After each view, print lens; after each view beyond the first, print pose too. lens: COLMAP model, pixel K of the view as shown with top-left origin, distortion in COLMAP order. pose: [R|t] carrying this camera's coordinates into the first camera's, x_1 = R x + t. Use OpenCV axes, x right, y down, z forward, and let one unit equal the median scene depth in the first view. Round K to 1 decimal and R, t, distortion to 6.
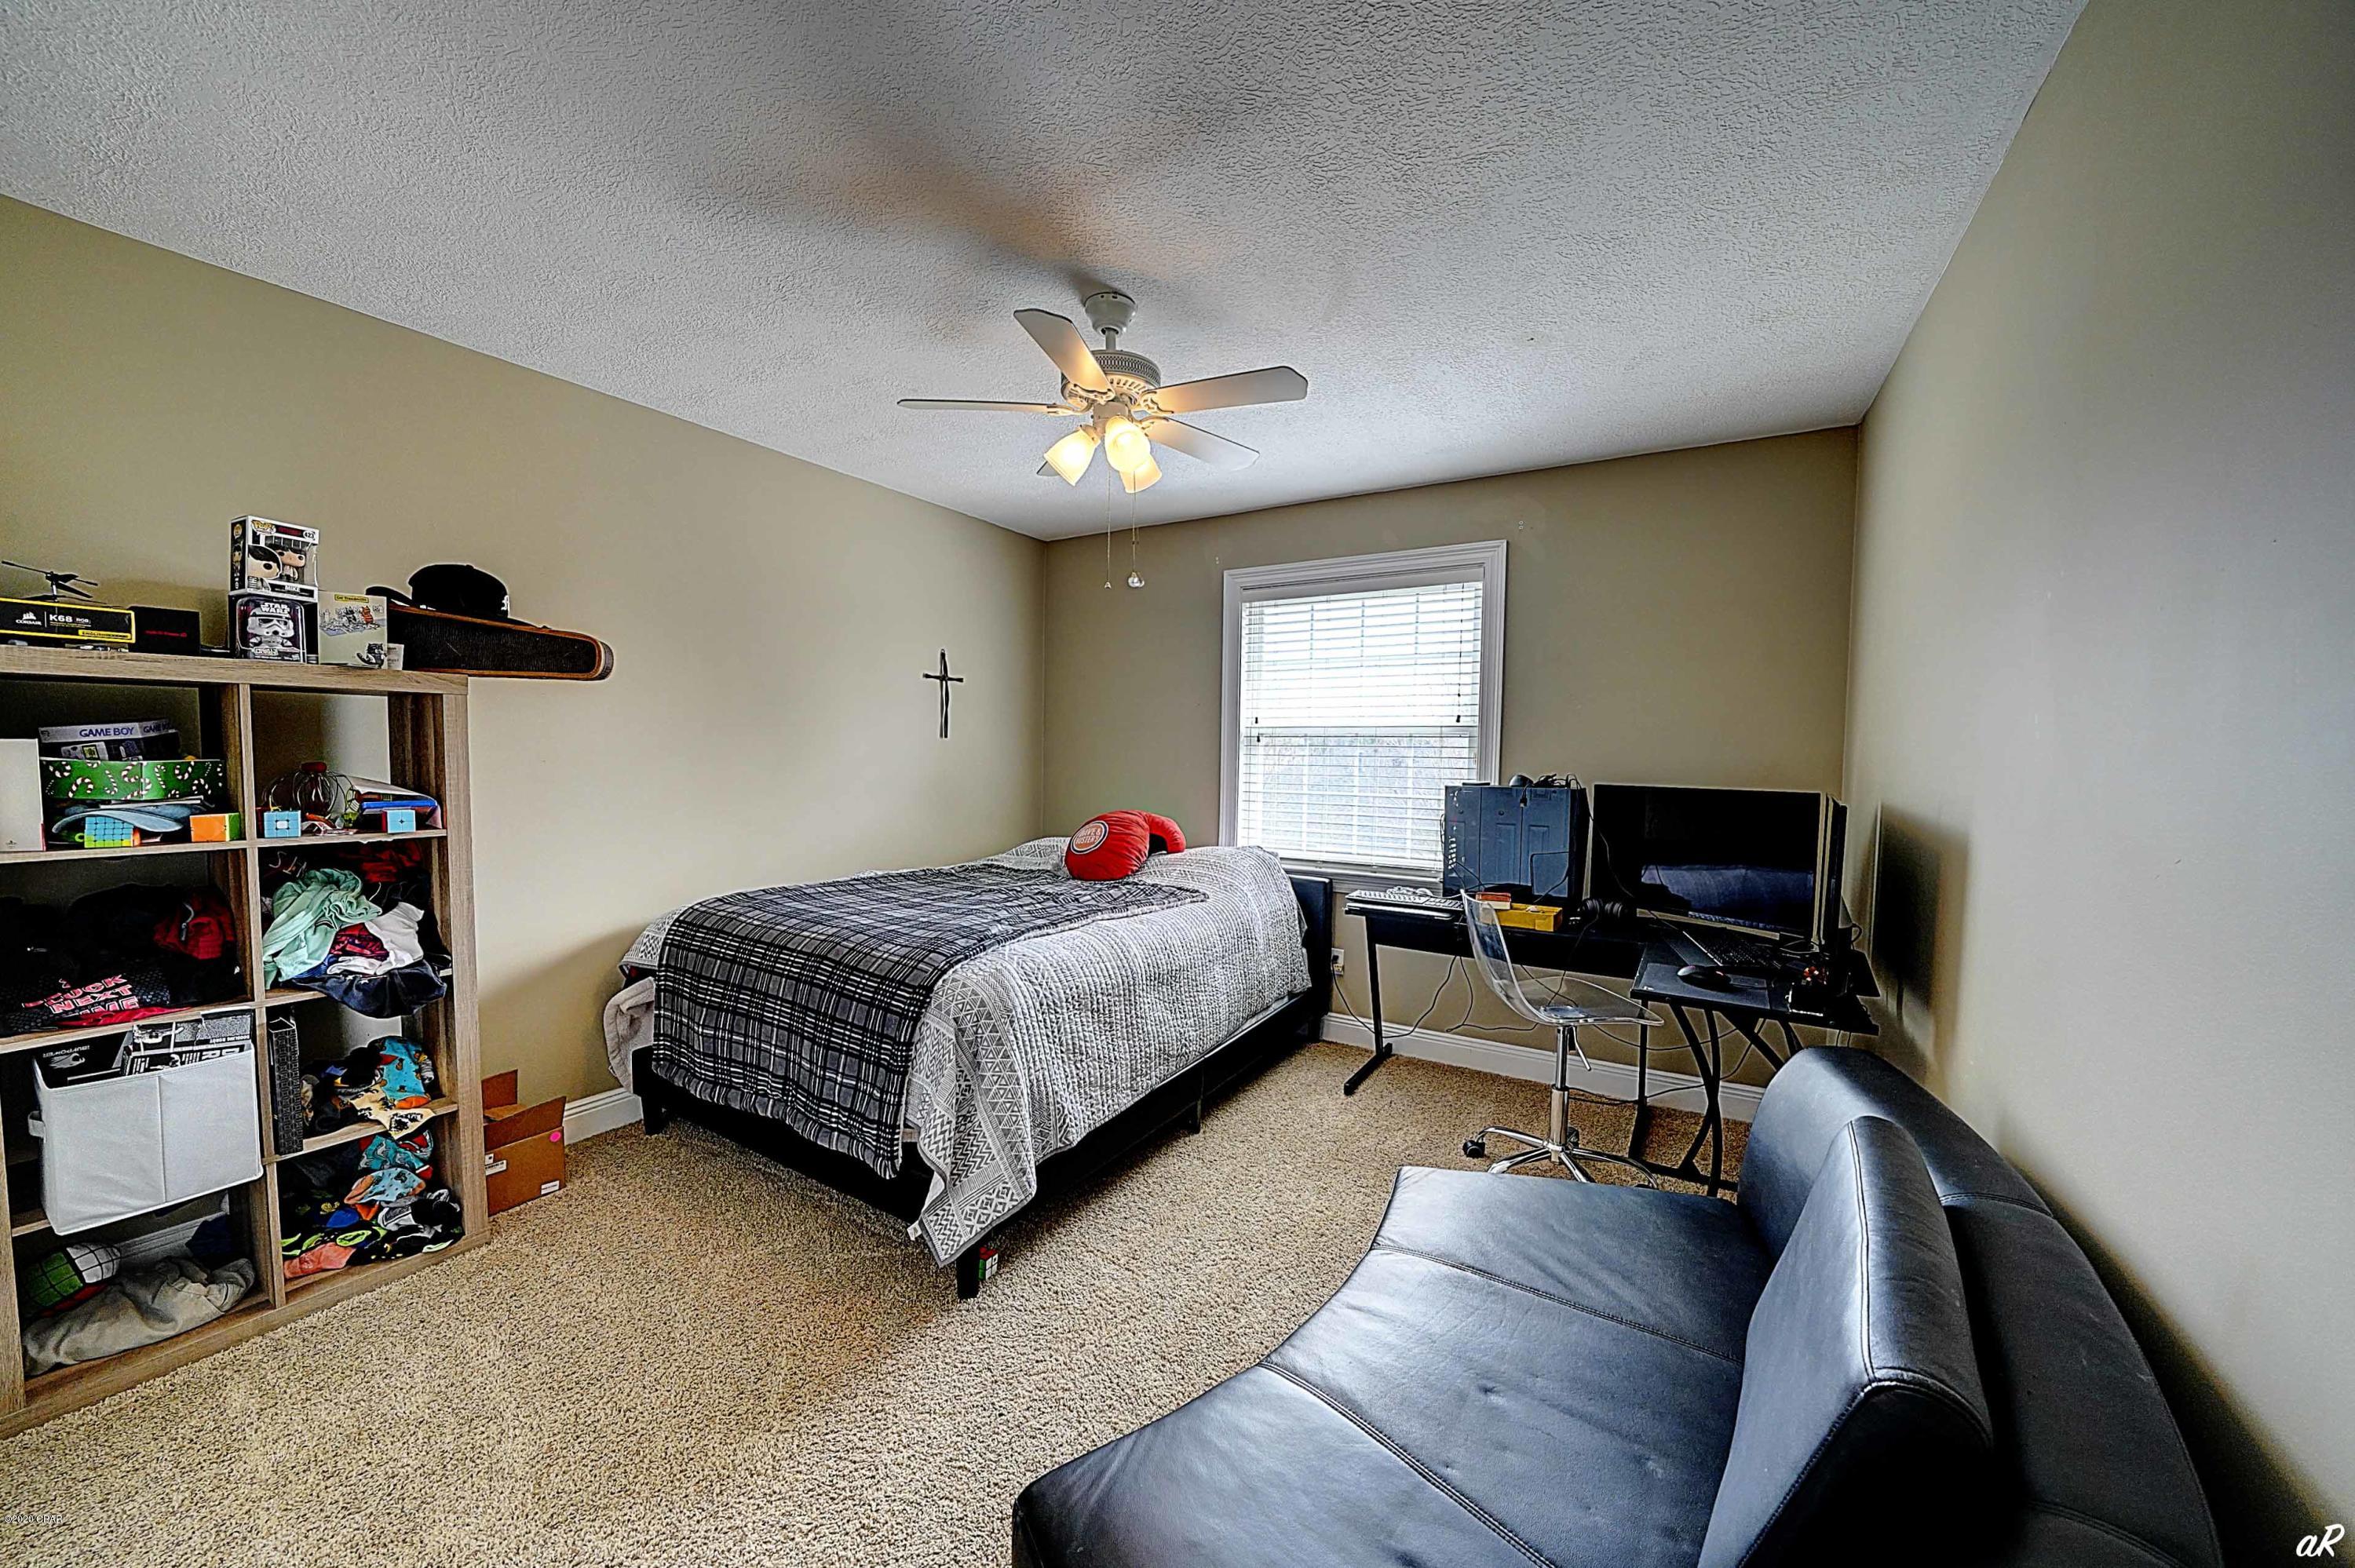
lens RADIAL K [[828.6, 0, 1173.7], [0, 828.6, 785.9], [0, 0, 1]] dist [-0.022330, 0.000254]
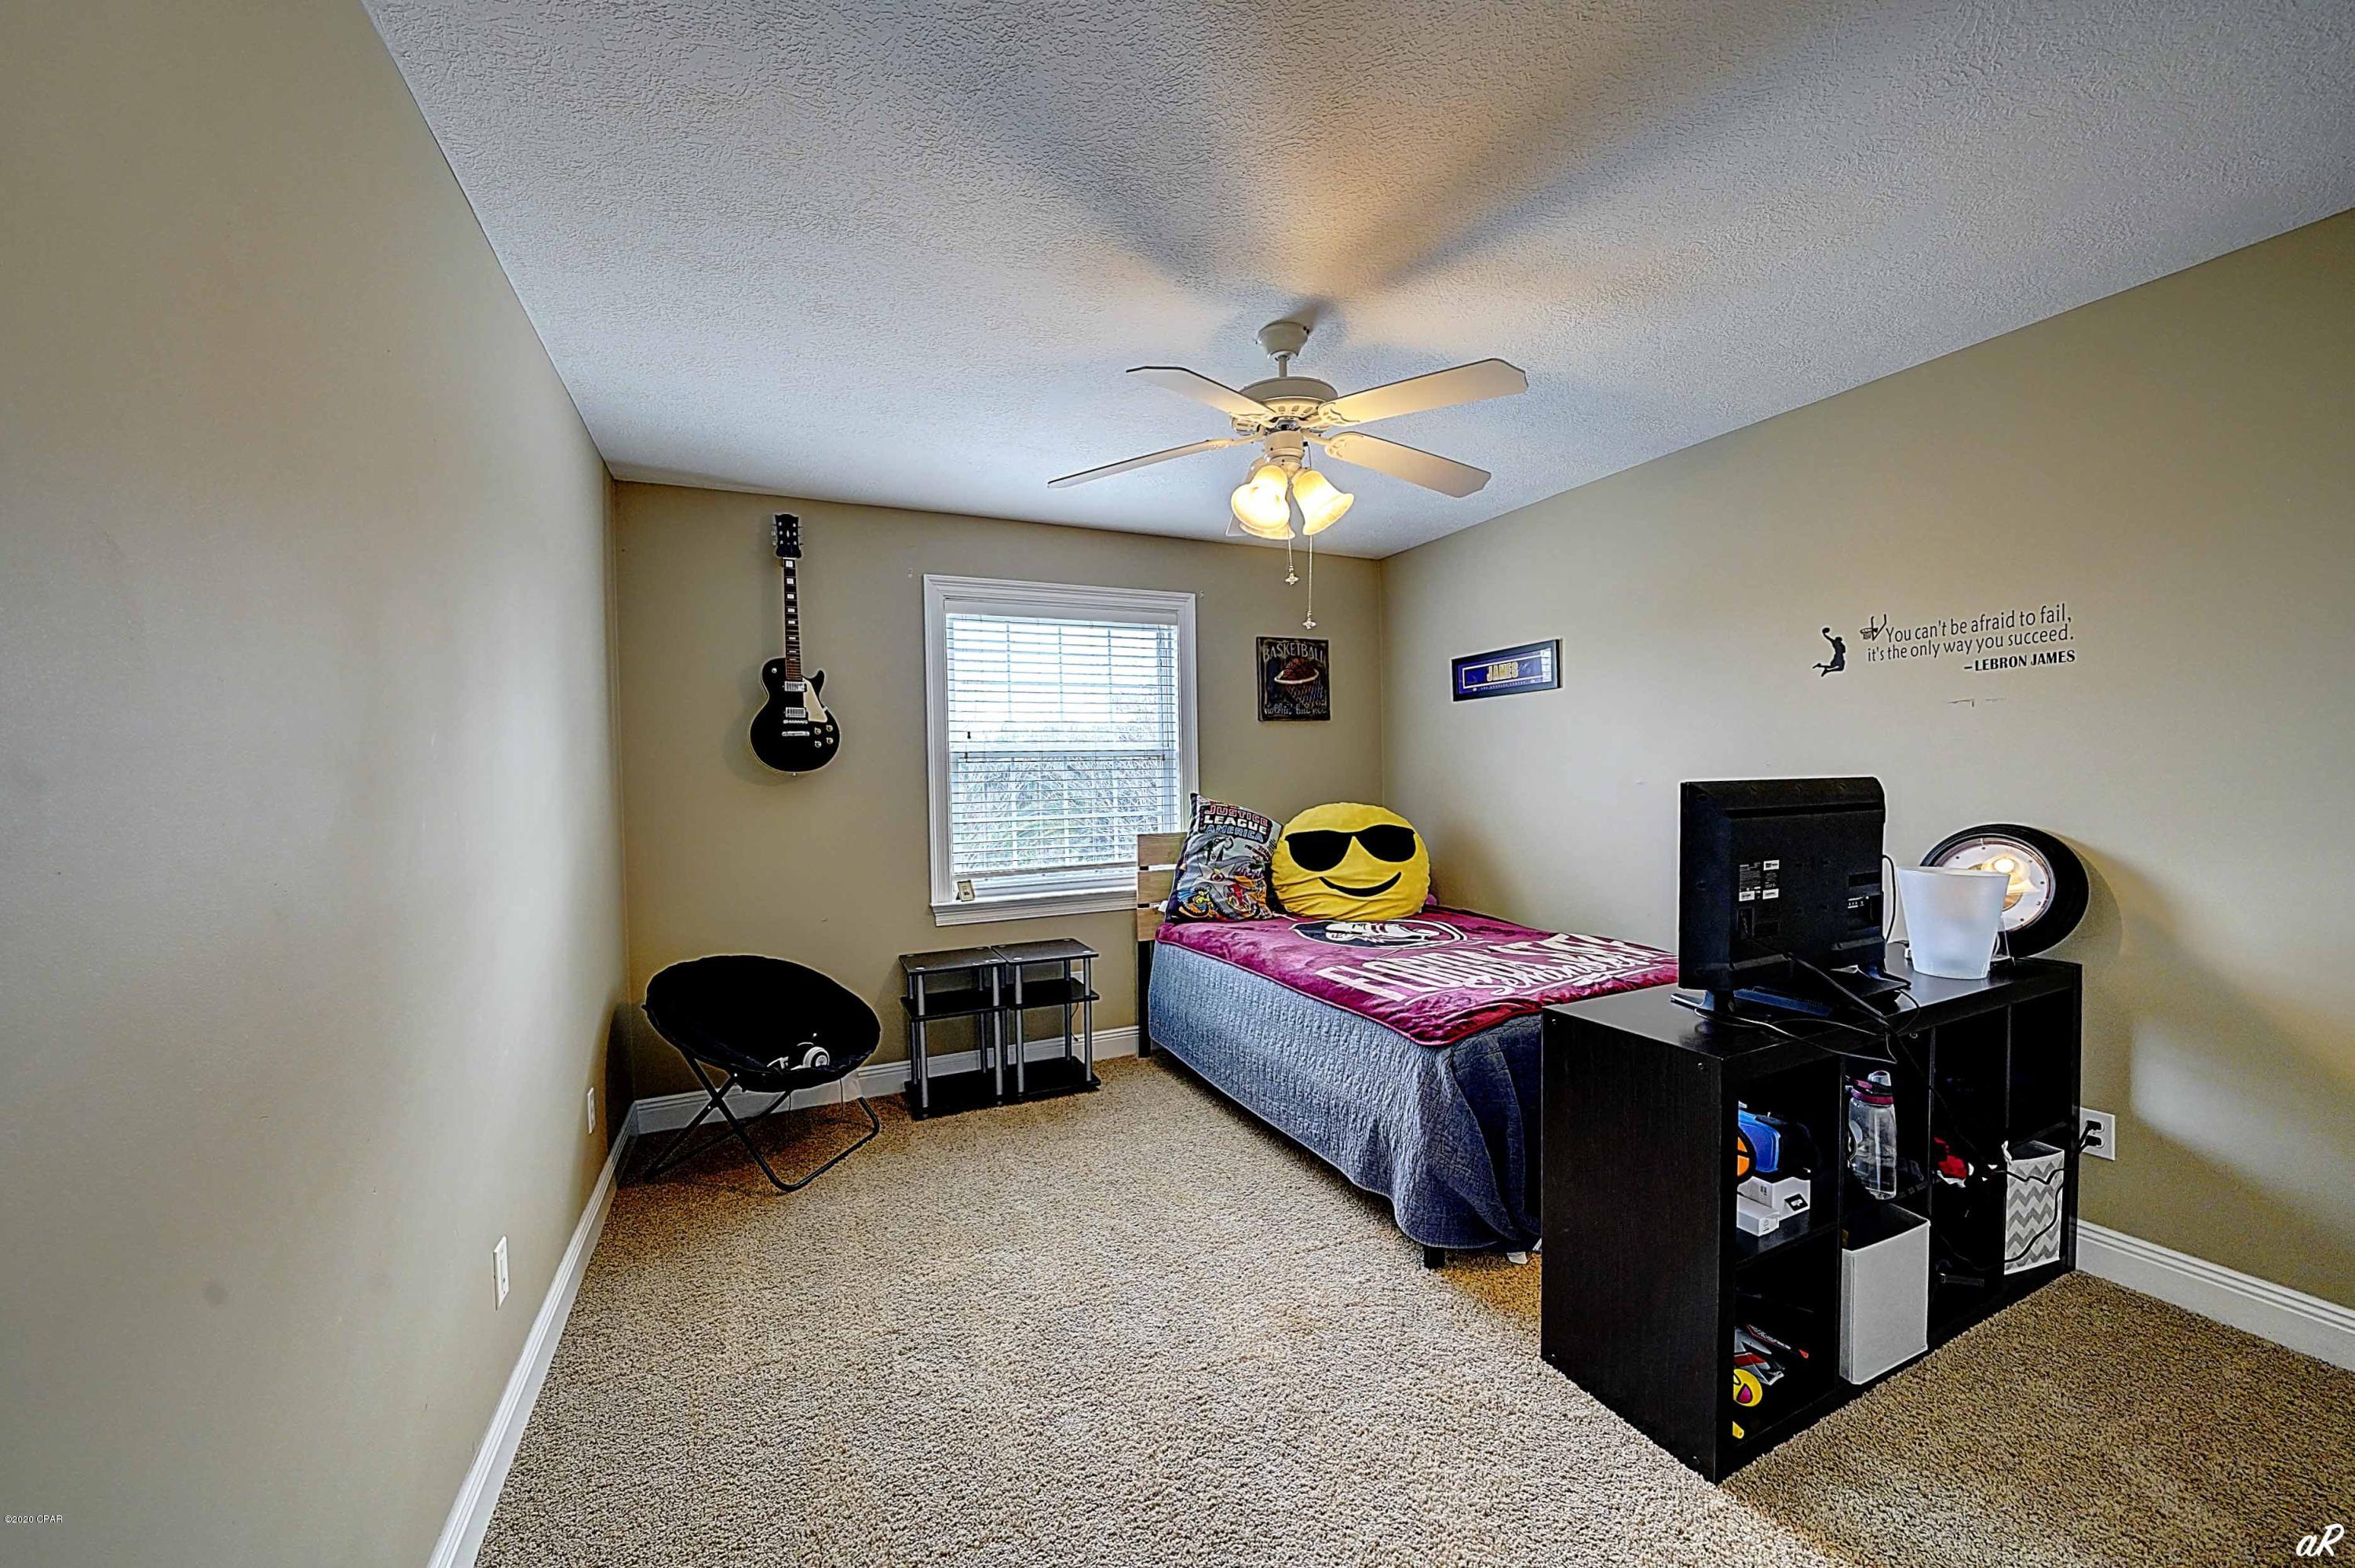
lens RADIAL K [[828.6, 0, 1173.7], [0, 828.6, 785.9], [0, 0, 1]] dist [-0.022330, 0.000254]
pose [[0.567151, -0.037484, 0.822760, -0.534399], [0.064441, 0.997921, 0.001044, -0.021034], [-0.821089, 0.052427, 0.568387, 0.309896]]
